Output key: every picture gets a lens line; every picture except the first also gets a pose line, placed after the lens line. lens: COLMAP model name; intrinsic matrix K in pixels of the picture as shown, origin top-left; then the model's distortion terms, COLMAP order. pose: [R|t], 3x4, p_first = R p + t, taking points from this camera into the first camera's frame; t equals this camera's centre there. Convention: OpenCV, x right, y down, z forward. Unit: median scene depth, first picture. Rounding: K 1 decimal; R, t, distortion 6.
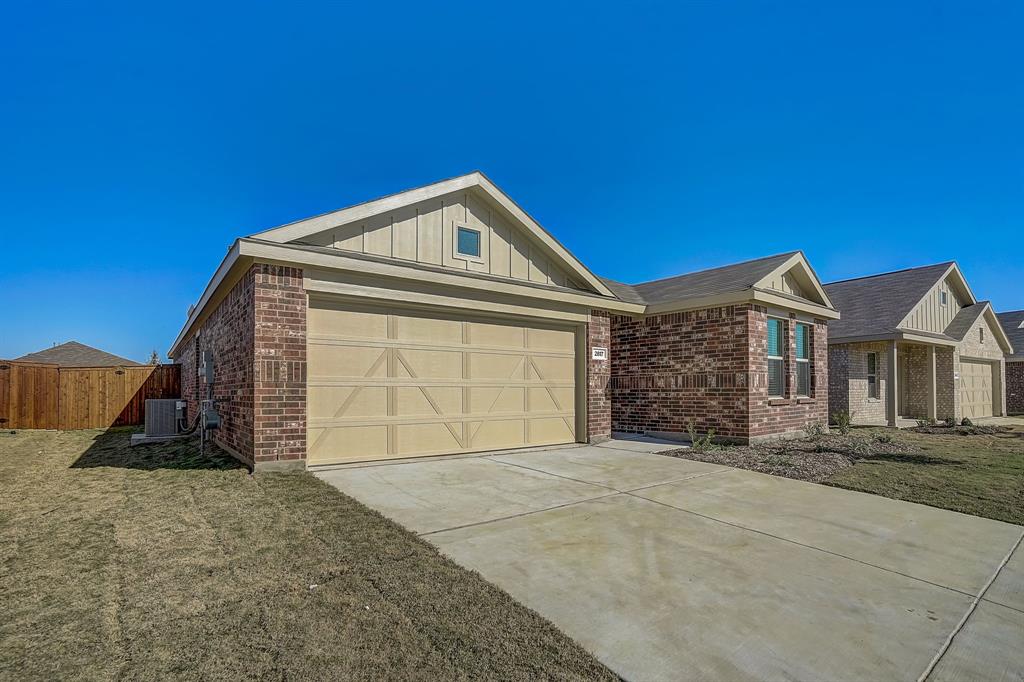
lens RADIAL K [[497.4, 0, 502.0], [0, 497.4, 382.3], [0, 0, 1]] dist [-0.023540, 0.000034]
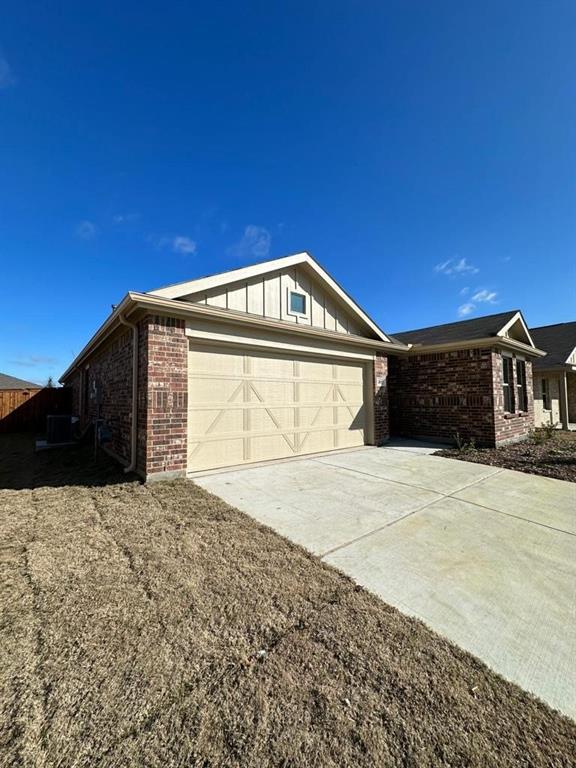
lens RADIAL K [[308.2, 0, 288.0], [0, 308.2, 384.0], [0, 0, 1]] dist [0.015339, -0.000025]
pose [[0.999048, -0.002782, 0.043546, -0.139502], [0.004408, 0.999295, -0.037294, -0.025145], [-0.043411, 0.037450, 0.998355, 0.156847]]
